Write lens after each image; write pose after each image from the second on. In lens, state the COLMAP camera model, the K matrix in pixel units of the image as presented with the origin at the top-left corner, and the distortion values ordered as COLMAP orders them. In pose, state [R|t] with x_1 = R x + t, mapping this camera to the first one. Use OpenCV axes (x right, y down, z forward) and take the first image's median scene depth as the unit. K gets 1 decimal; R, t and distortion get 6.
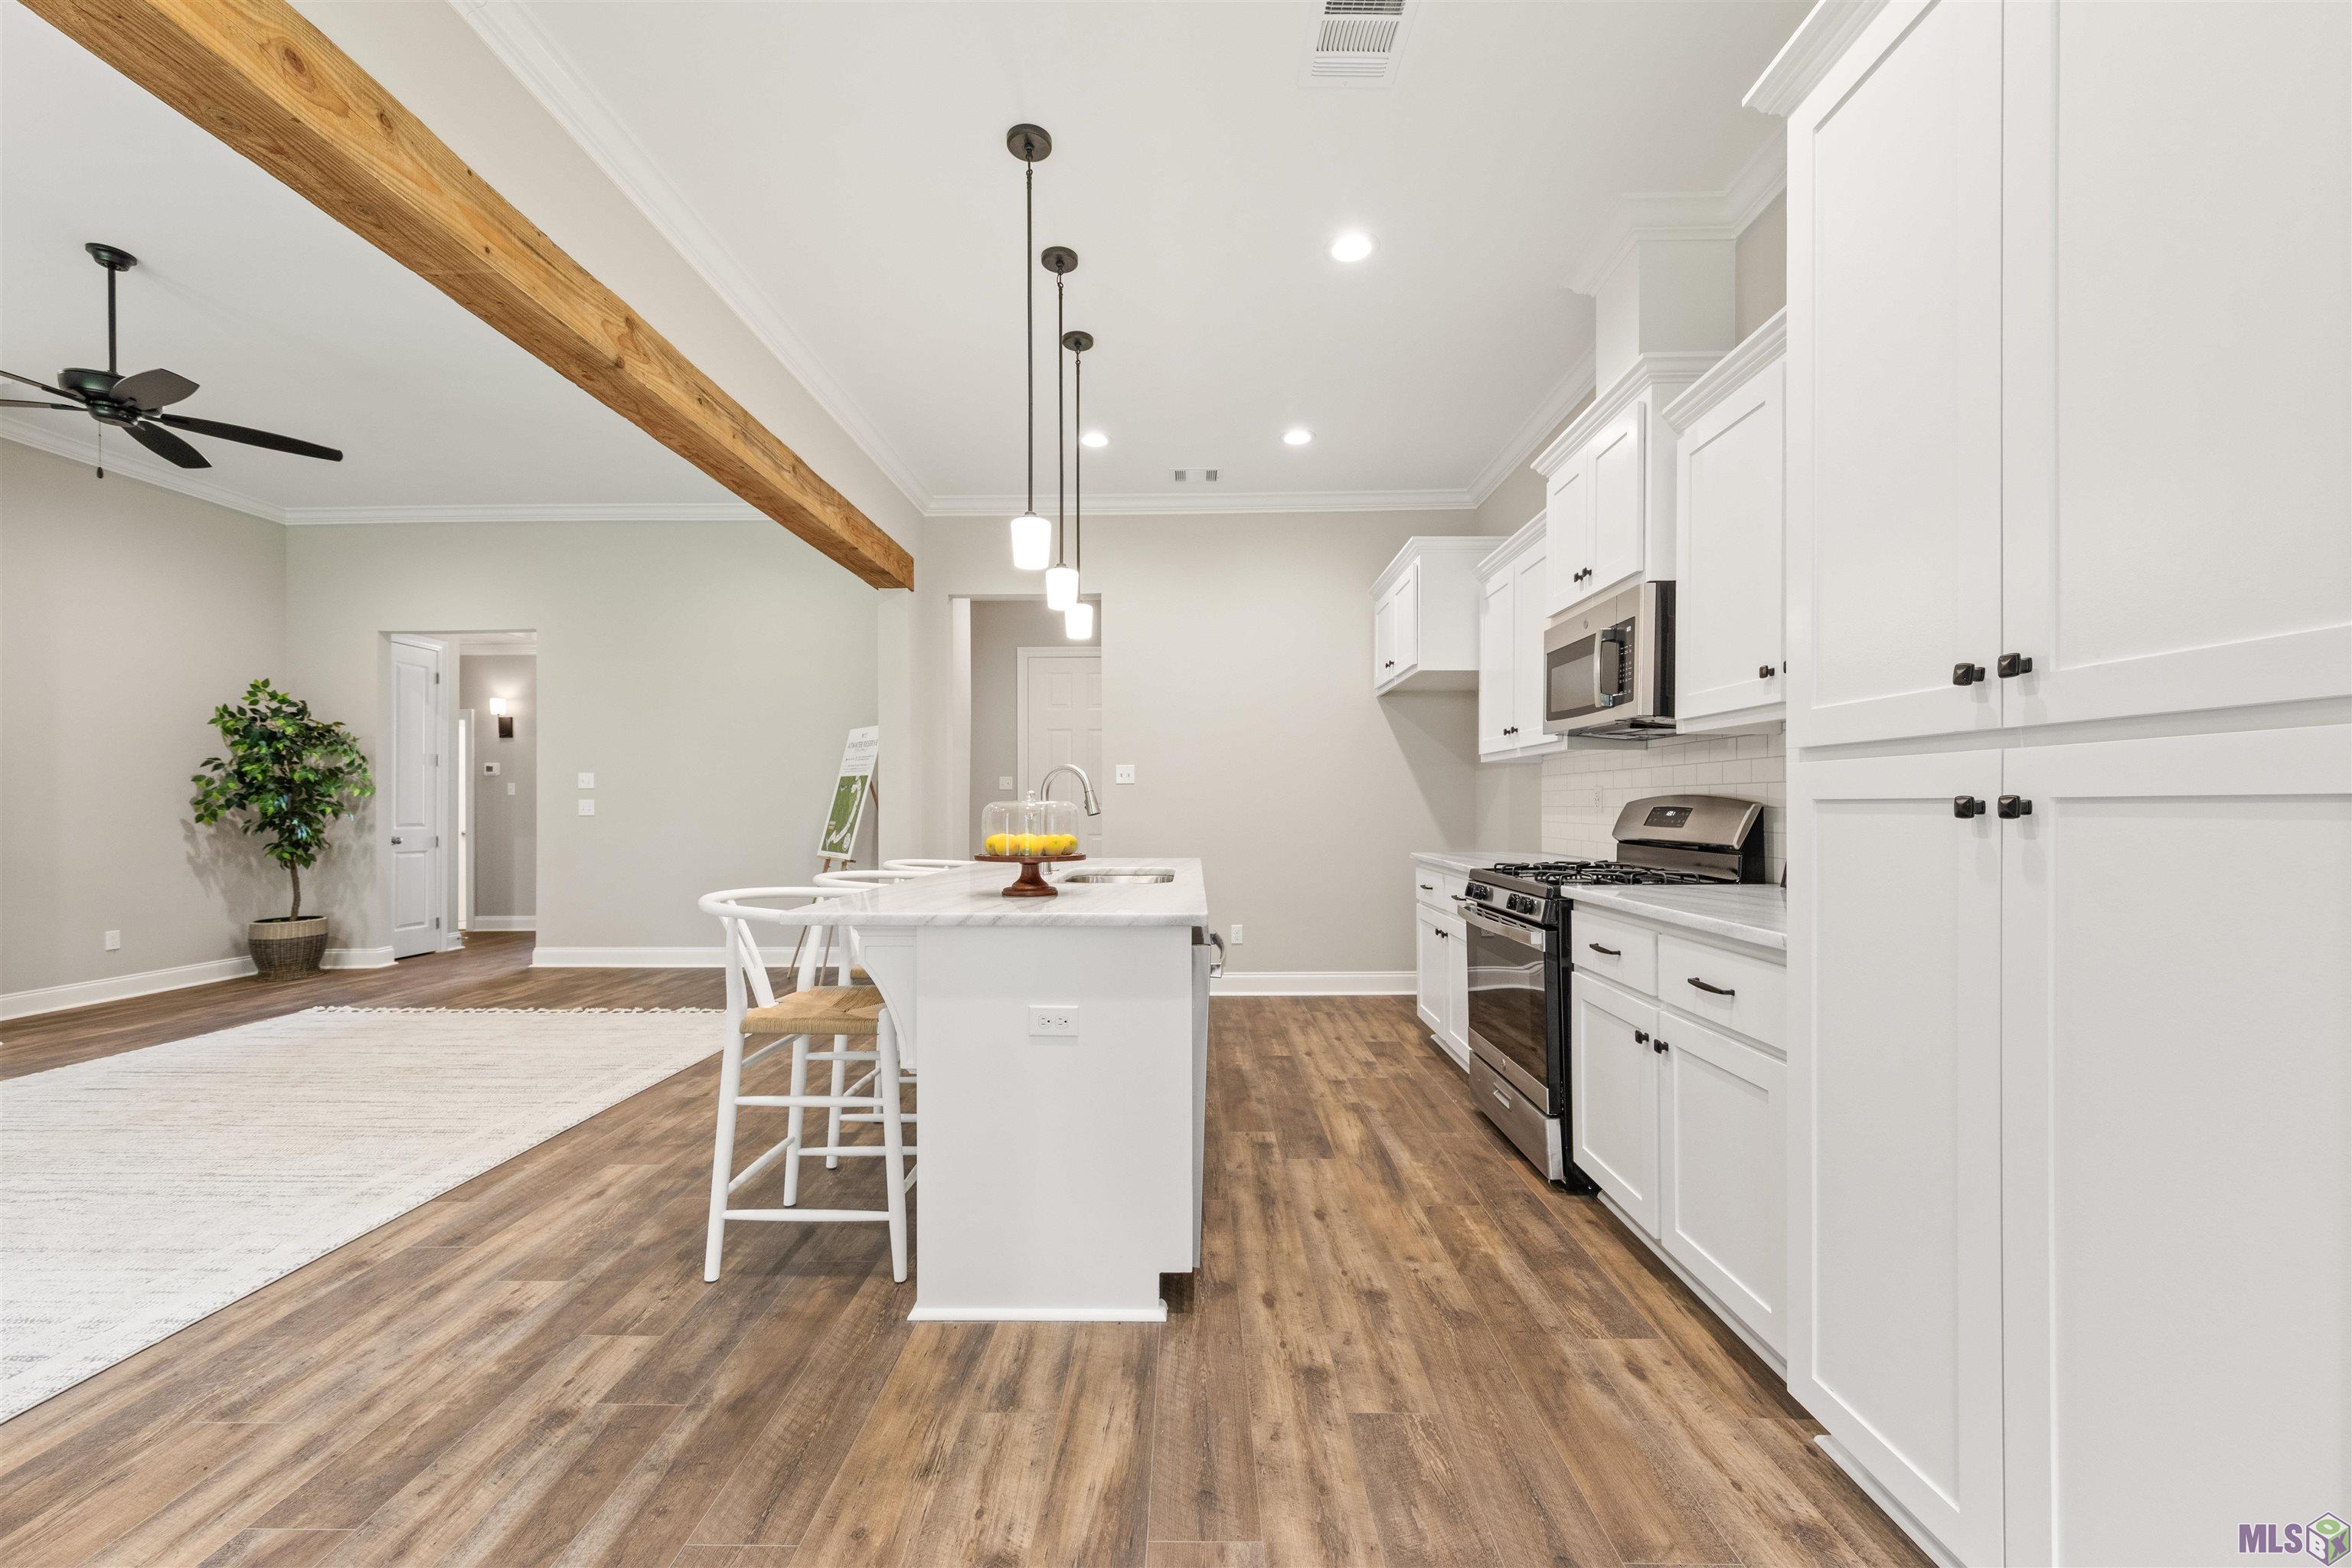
lens RADIAL K [[900.8, 0, 1175.4], [0, 900.8, 795.5], [0, 0, 1]] dist [0.002865, -0.000523]
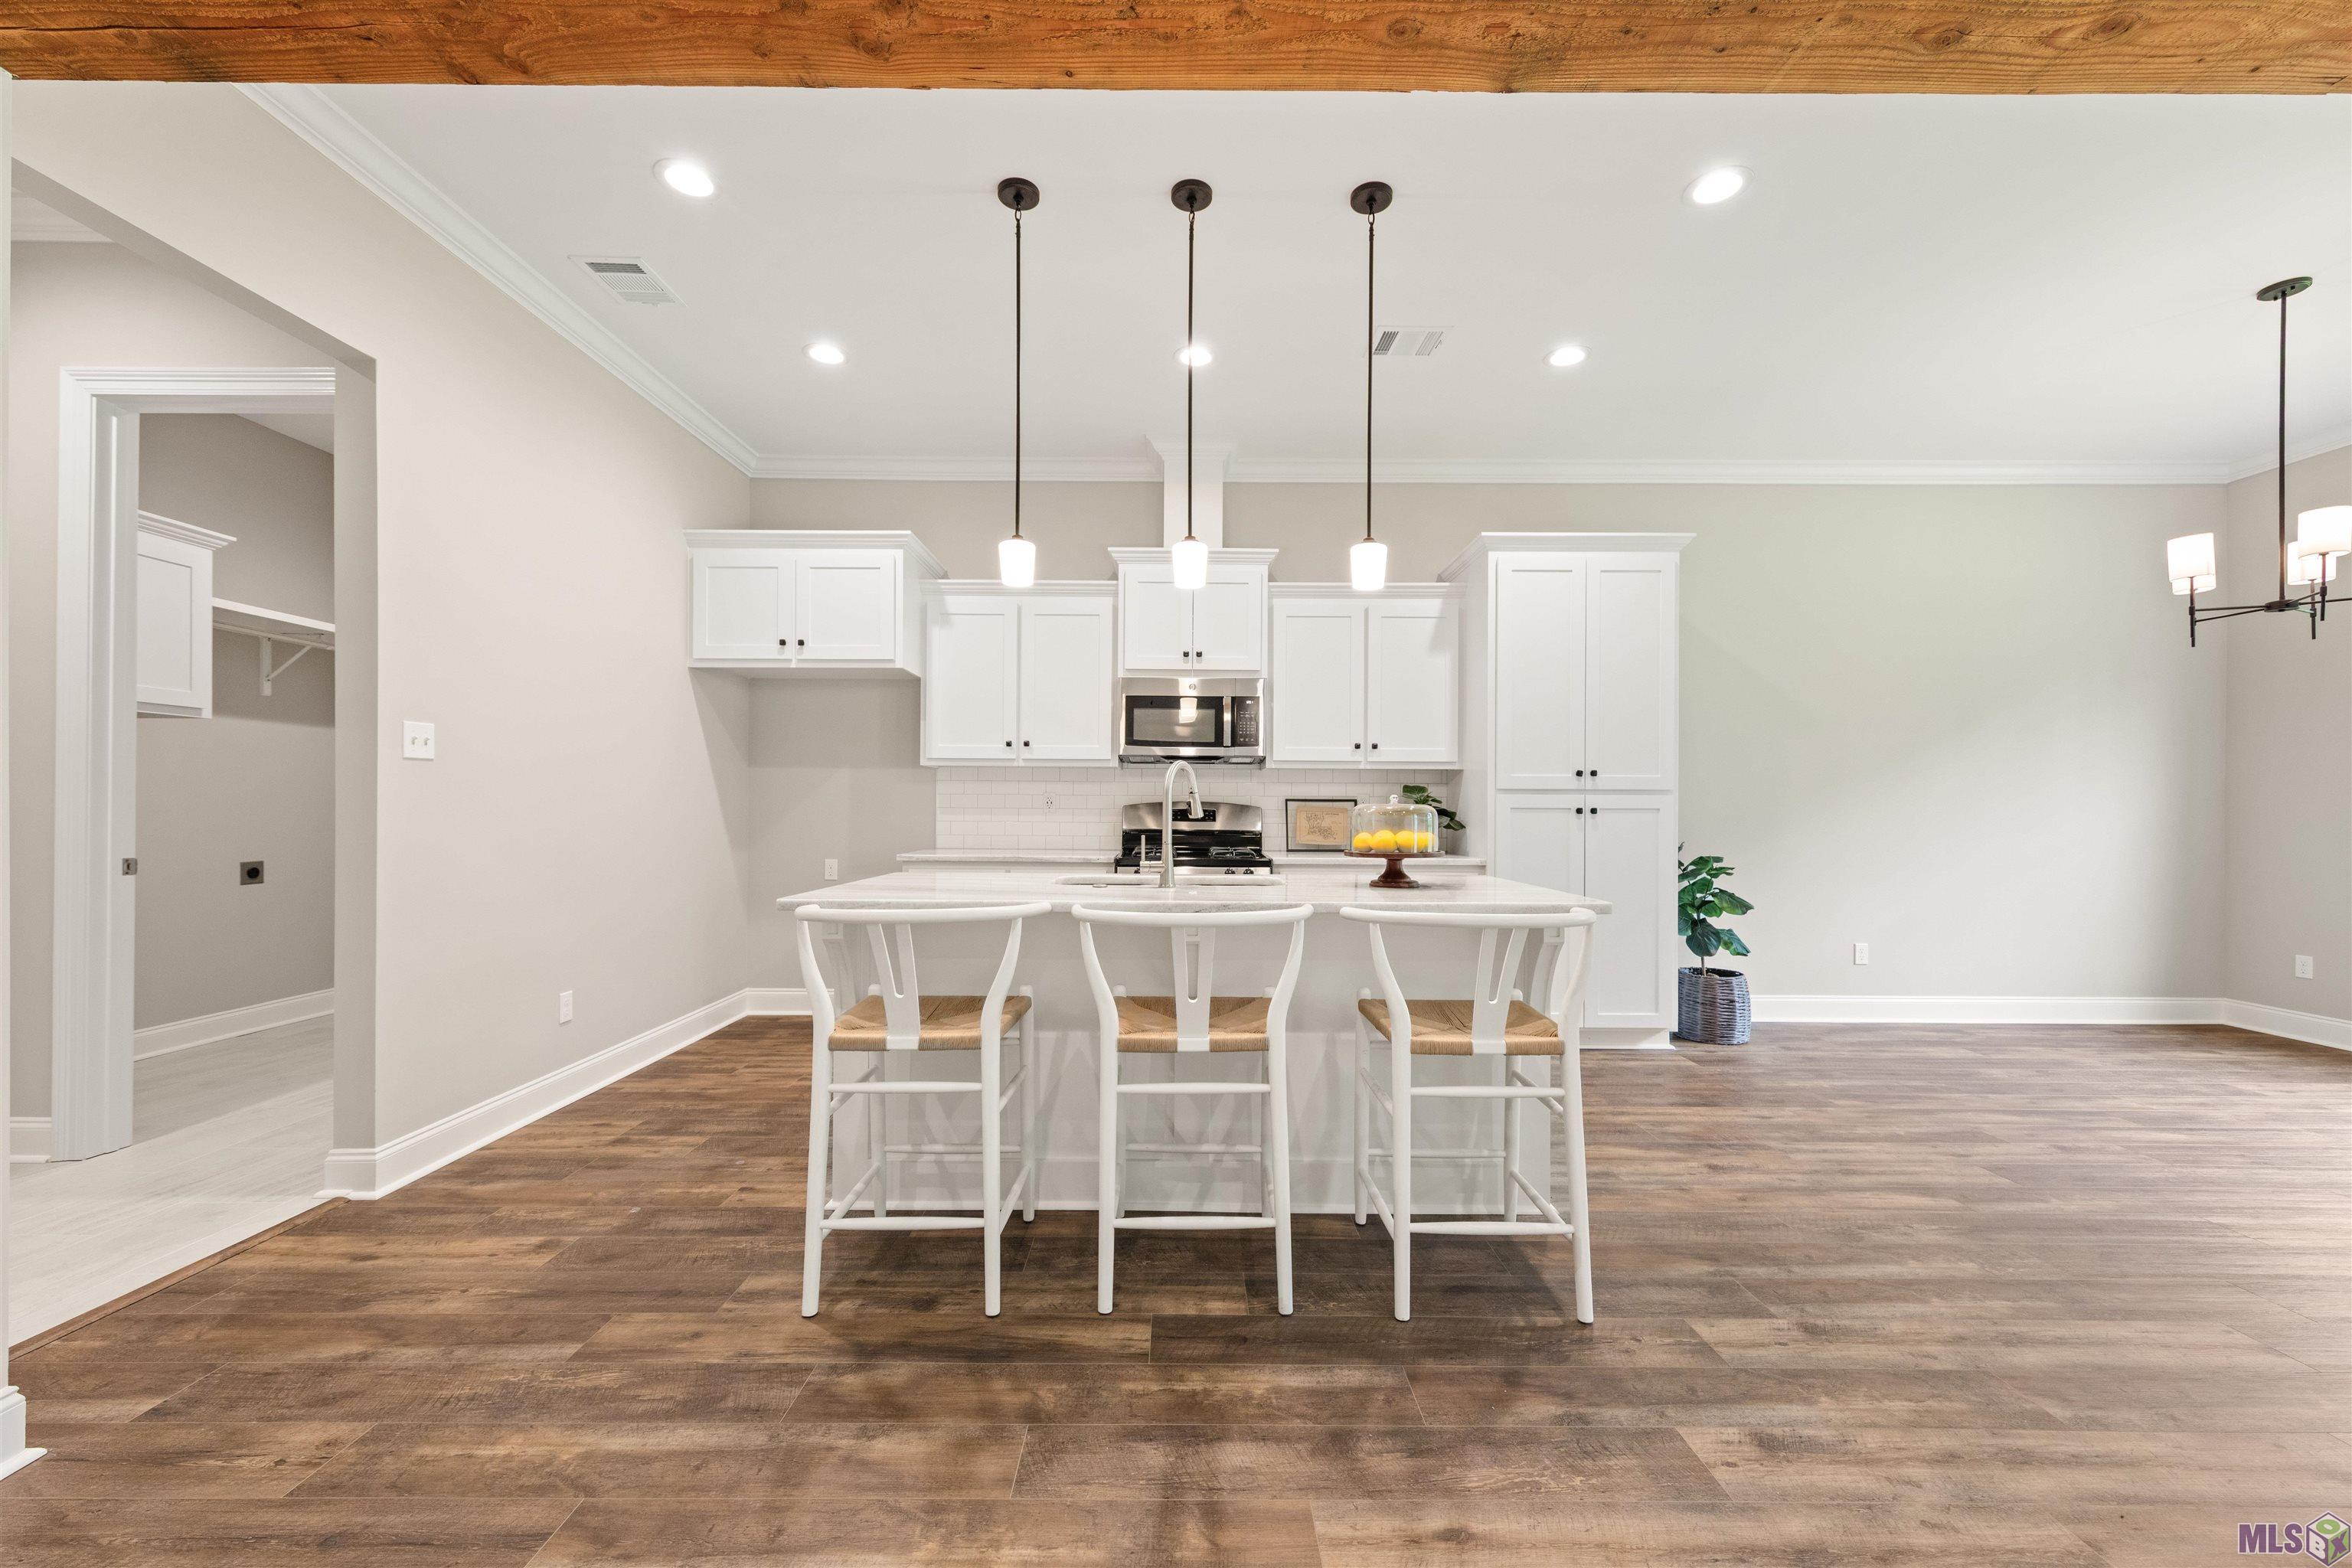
lens RADIAL K [[900.8, 0, 1176.8], [0, 900.8, 804.6], [0, 0, 1]] dist [0.002865, -0.000523]
pose [[-0.018884, 0.005073, 0.999809, -1.701206], [-0.018314, 0.999818, -0.005419, 0.023090], [-0.999654, -0.018412, -0.018788, 1.714805]]
